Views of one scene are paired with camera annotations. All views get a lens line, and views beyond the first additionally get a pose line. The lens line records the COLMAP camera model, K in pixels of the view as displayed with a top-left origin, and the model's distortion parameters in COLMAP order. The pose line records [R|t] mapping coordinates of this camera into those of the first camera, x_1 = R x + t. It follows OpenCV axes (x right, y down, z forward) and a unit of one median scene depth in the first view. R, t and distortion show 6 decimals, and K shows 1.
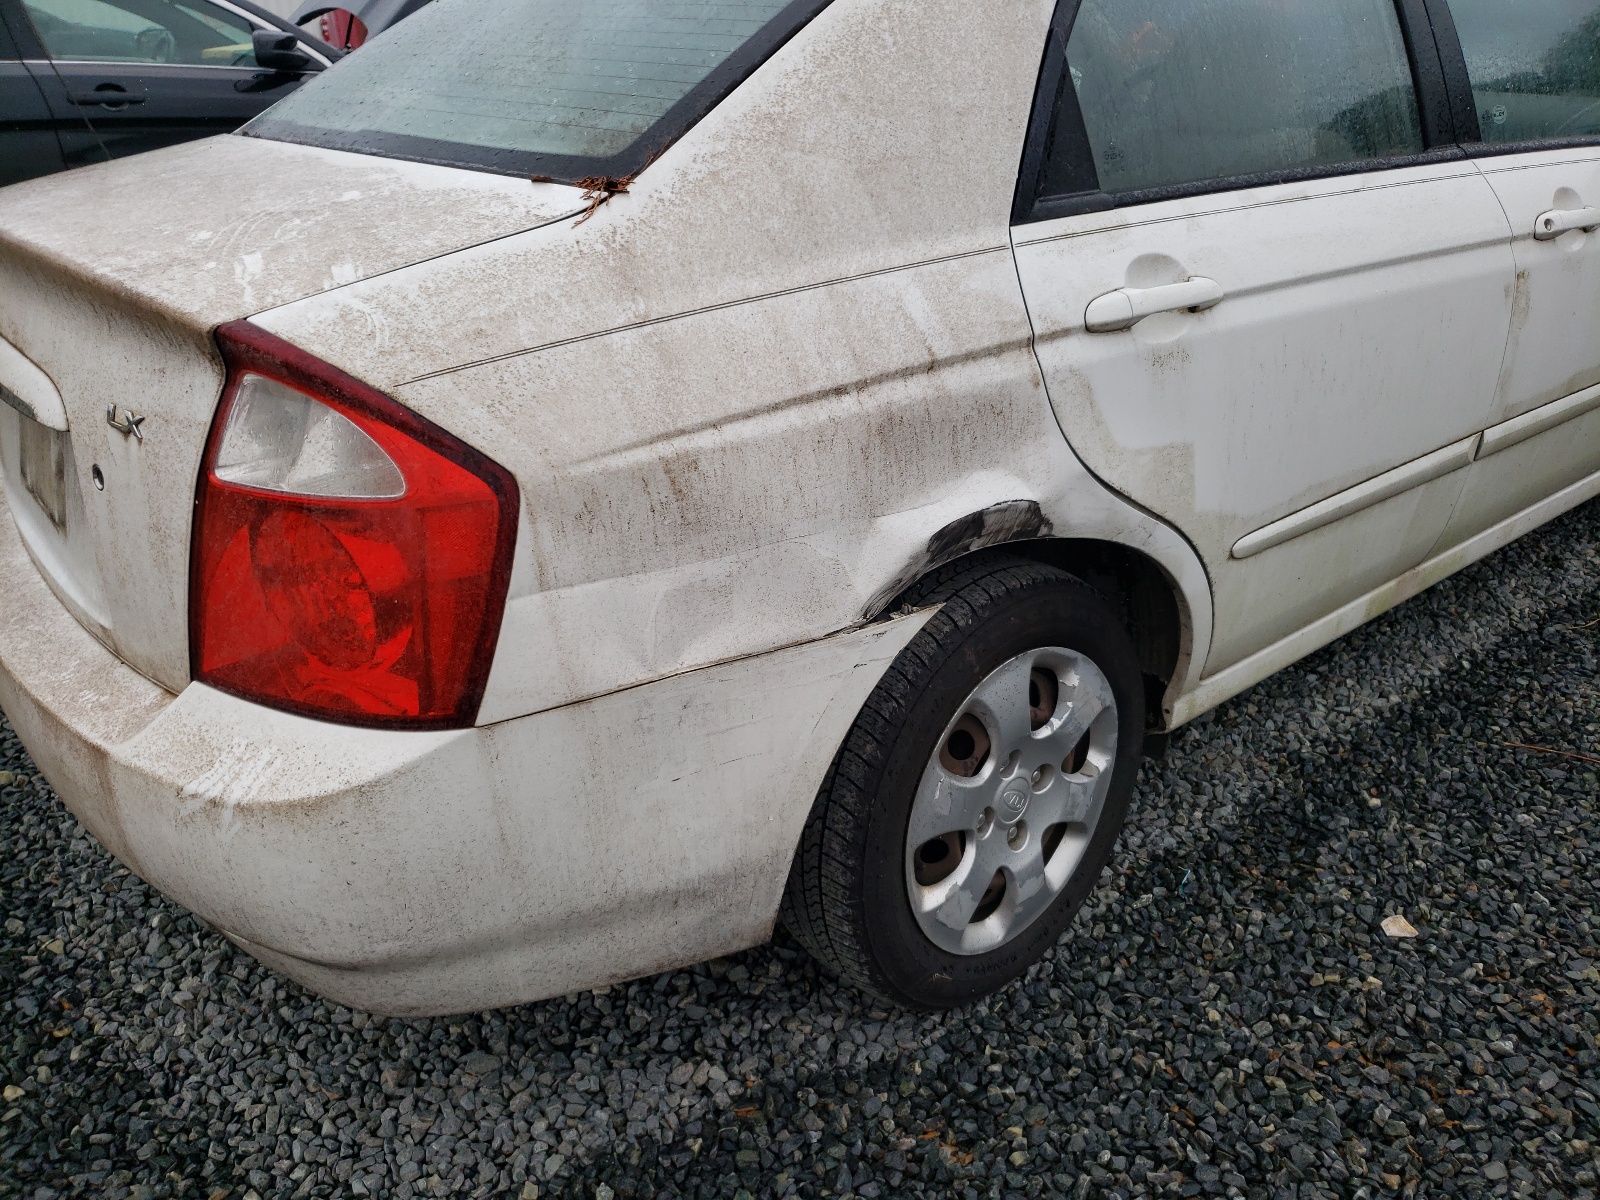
lens RADIAL K [[1190.2, 0, 791.5], [0, 1190.2, 604.3], [0, 0, 1]] dist [-0.005047, 0.016501]
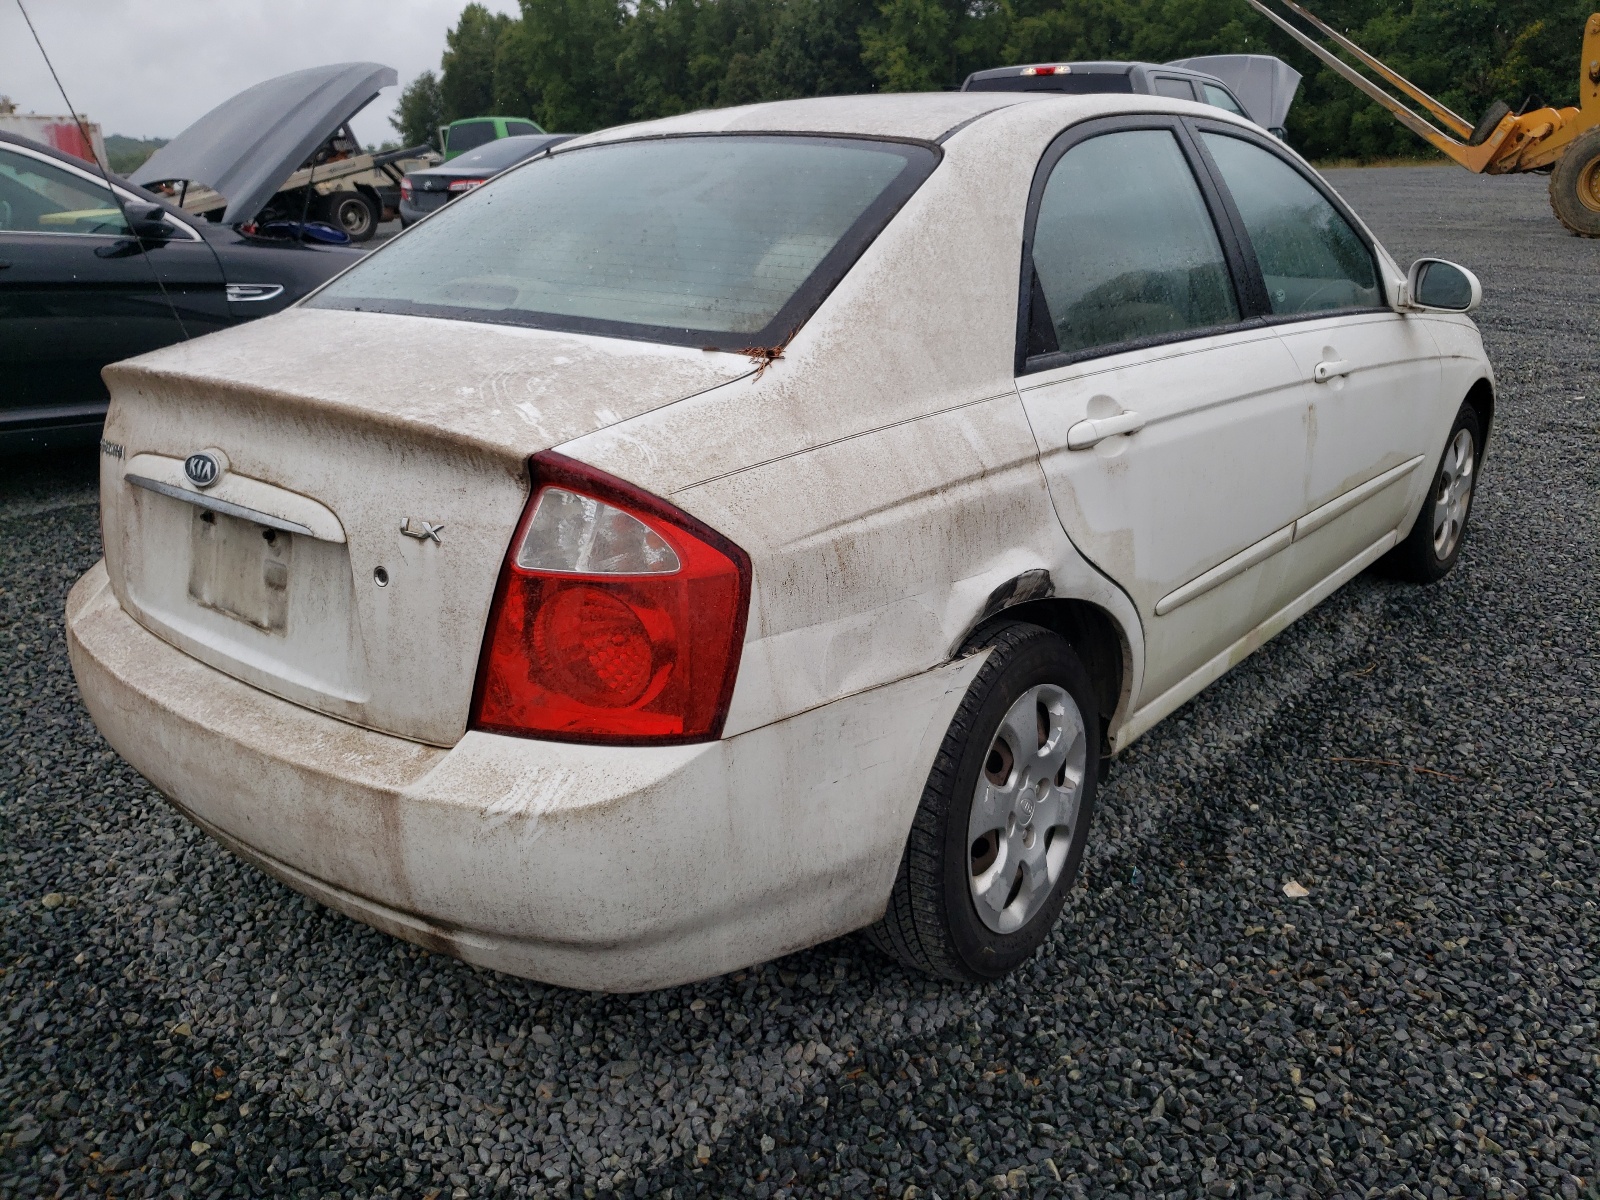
lens RADIAL K [[1190.2, 0, 799.7], [0, 1190.2, 593.6], [0, 0, 1]] dist [-0.005047, 0.016501]
pose [[0.979715, -0.046969, 0.194813, -0.323866], [0.071257, 0.990262, -0.119598, 0.079326], [-0.187299, 0.131053, 0.973522, -0.267506]]
